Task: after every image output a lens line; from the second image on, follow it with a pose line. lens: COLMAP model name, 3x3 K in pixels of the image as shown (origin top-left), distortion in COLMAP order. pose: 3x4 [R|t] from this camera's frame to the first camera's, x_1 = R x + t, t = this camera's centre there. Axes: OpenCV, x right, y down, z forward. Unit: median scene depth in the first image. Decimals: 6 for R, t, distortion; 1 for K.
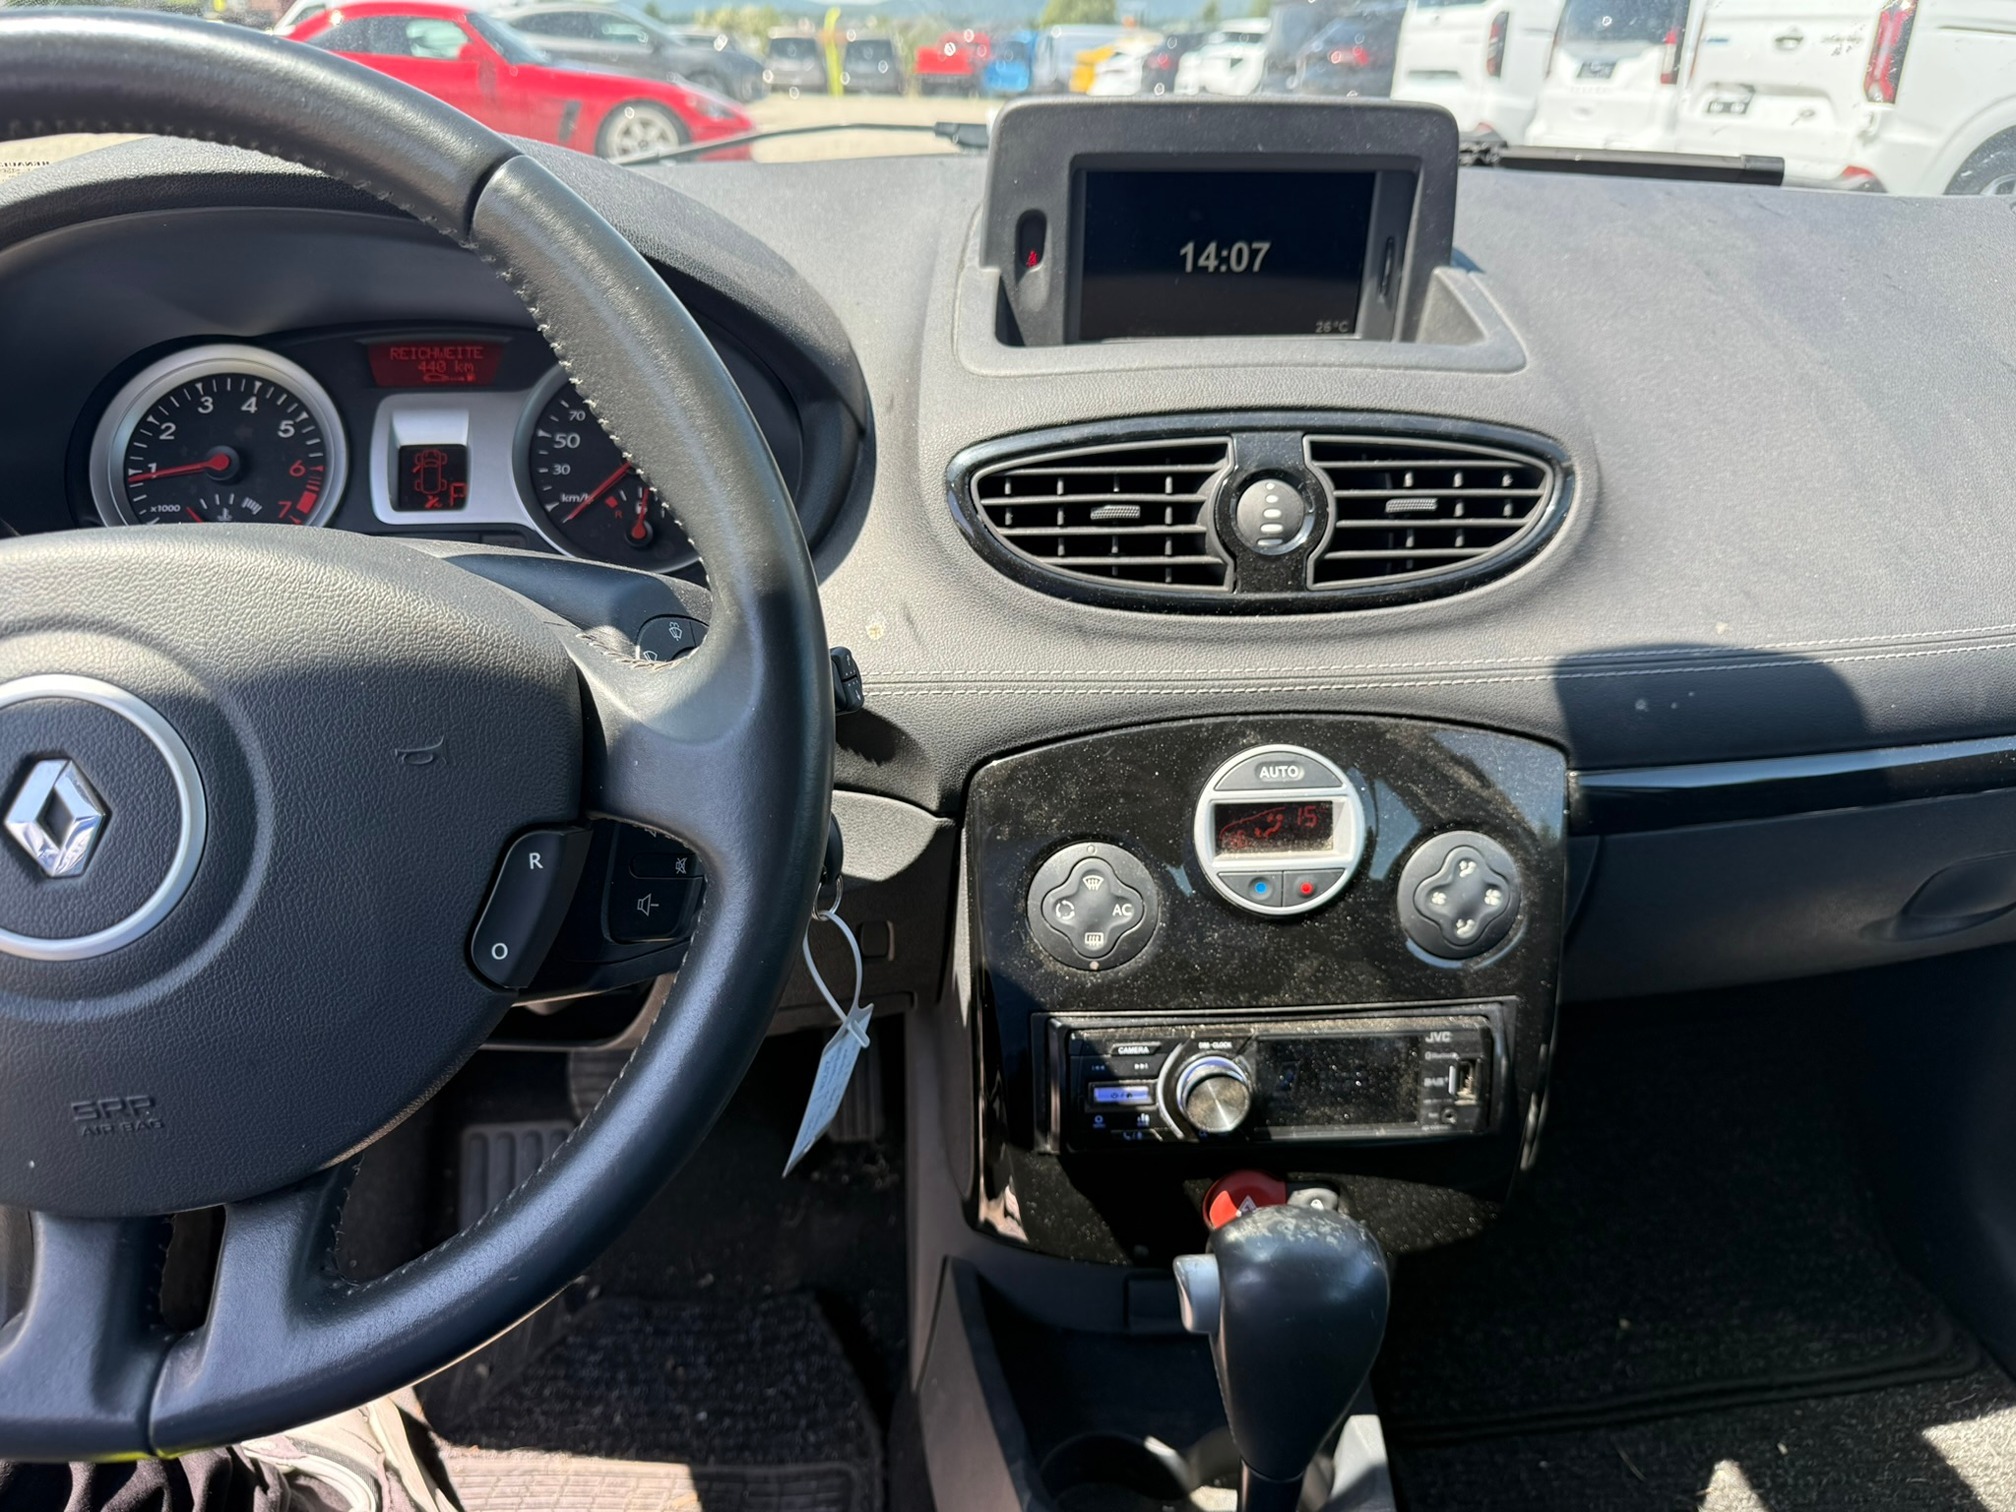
lens RADIAL K [[1443.9, 0, 1000.1], [0, 1443.9, 746.8], [0, 0, 1]] dist [0.024106, -0.018476]
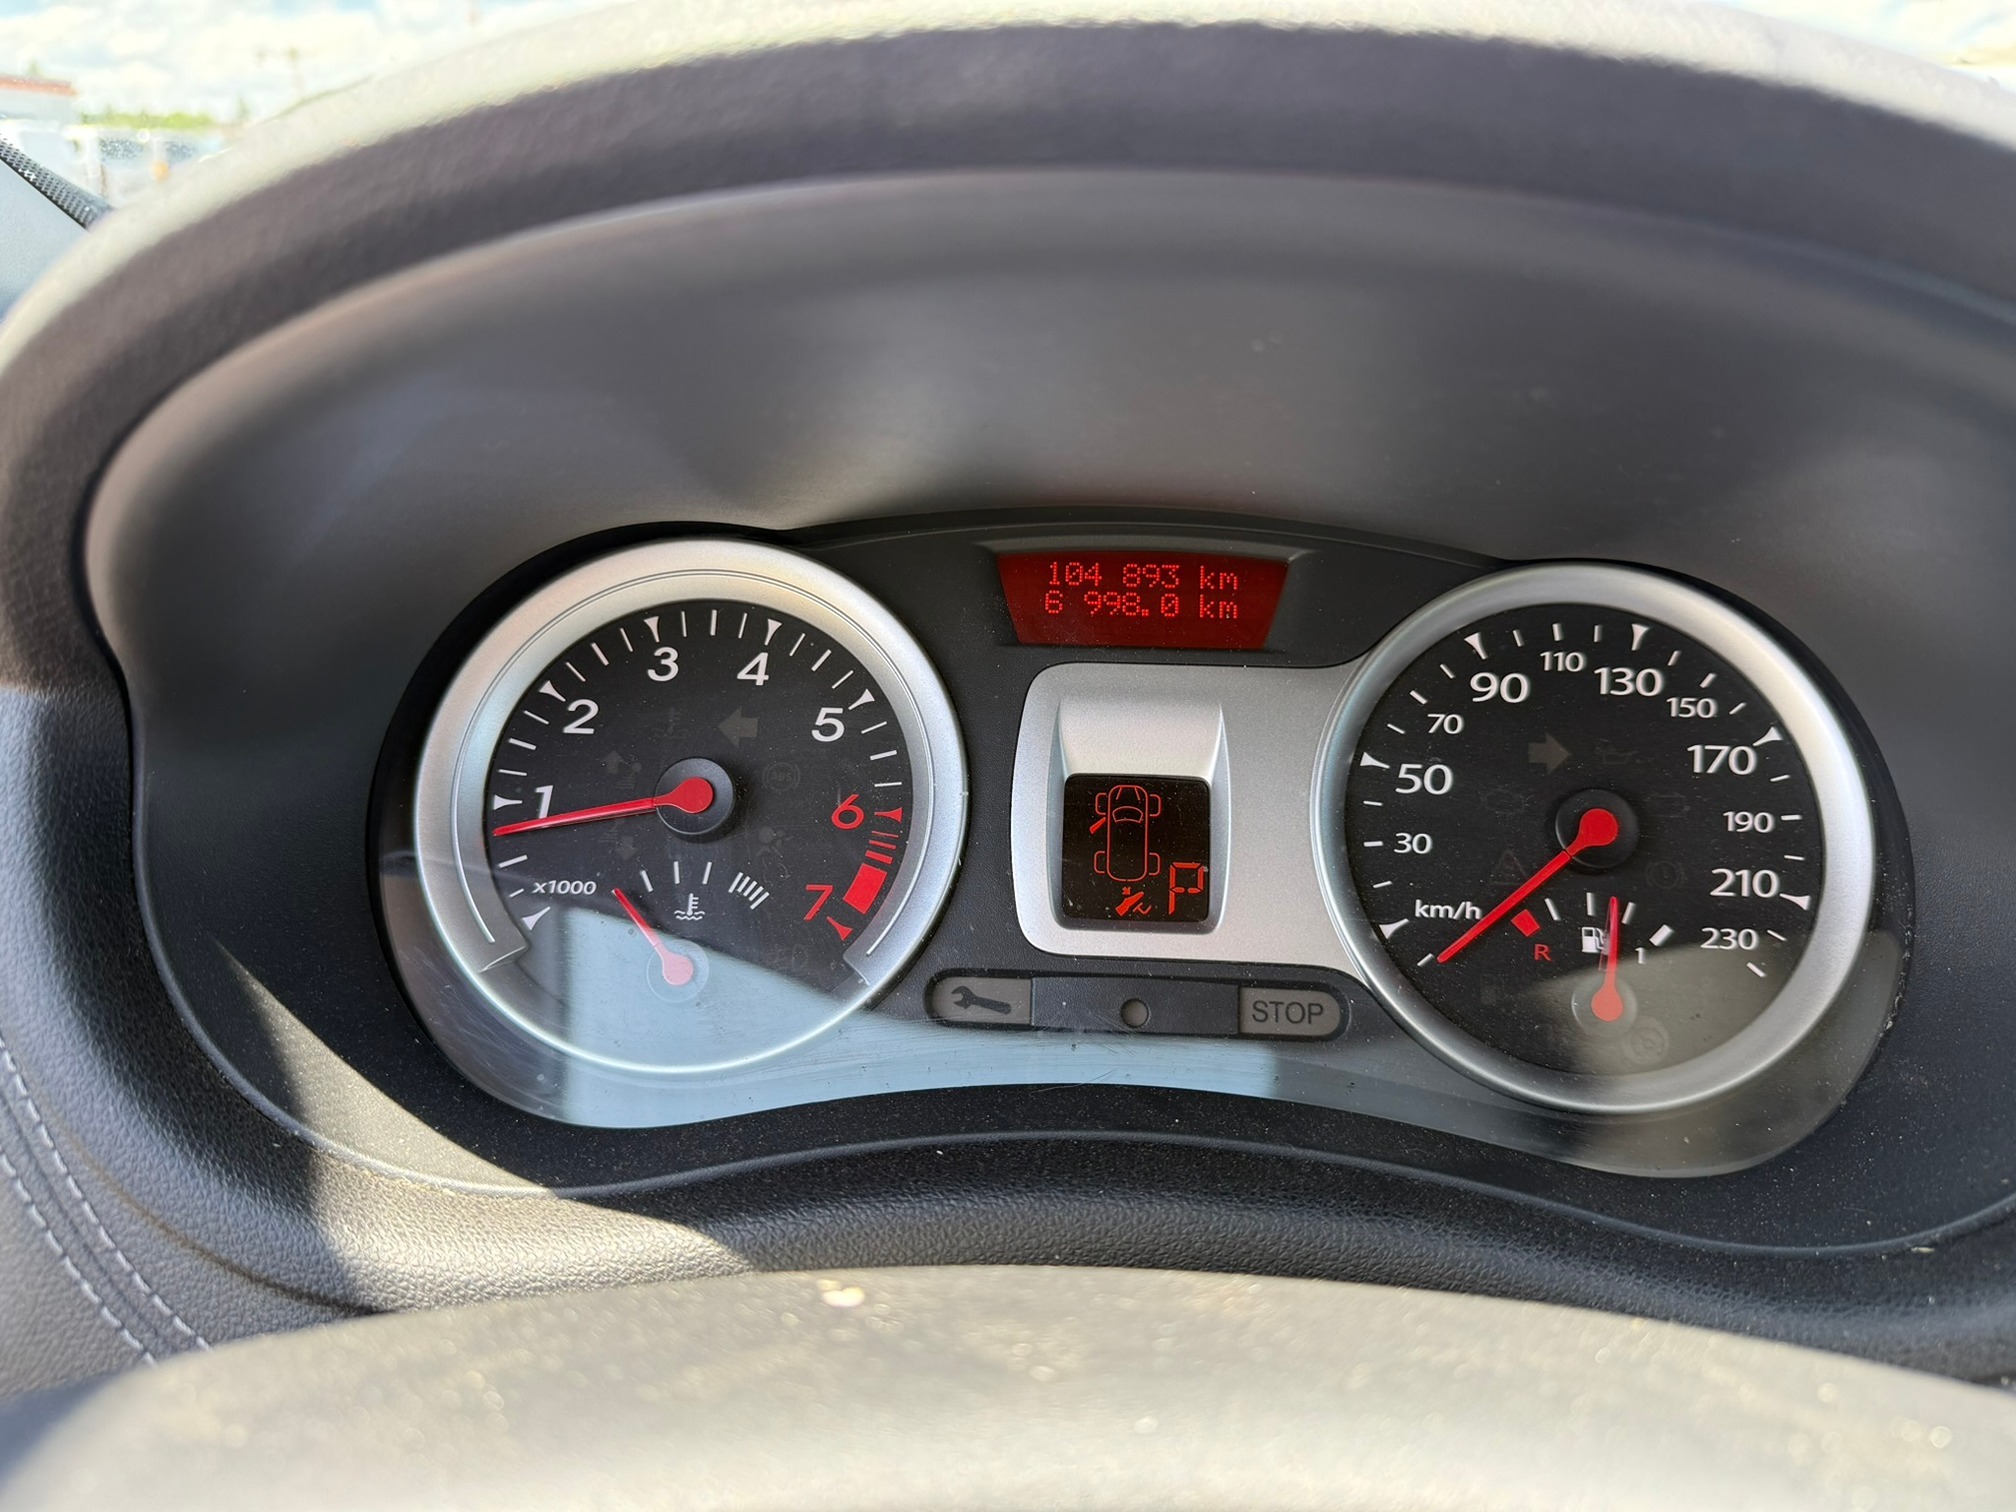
lens RADIAL K [[1443.9, 0, 1005.8], [0, 1443.9, 766.2], [0, 0, 1]] dist [0.024106, -0.018476]
pose [[0.995728, 0.059016, -0.071006, -0.401832], [-0.065646, 0.993313, -0.094973, -0.165763], [0.064926, 0.099229, 0.992944, 0.547971]]
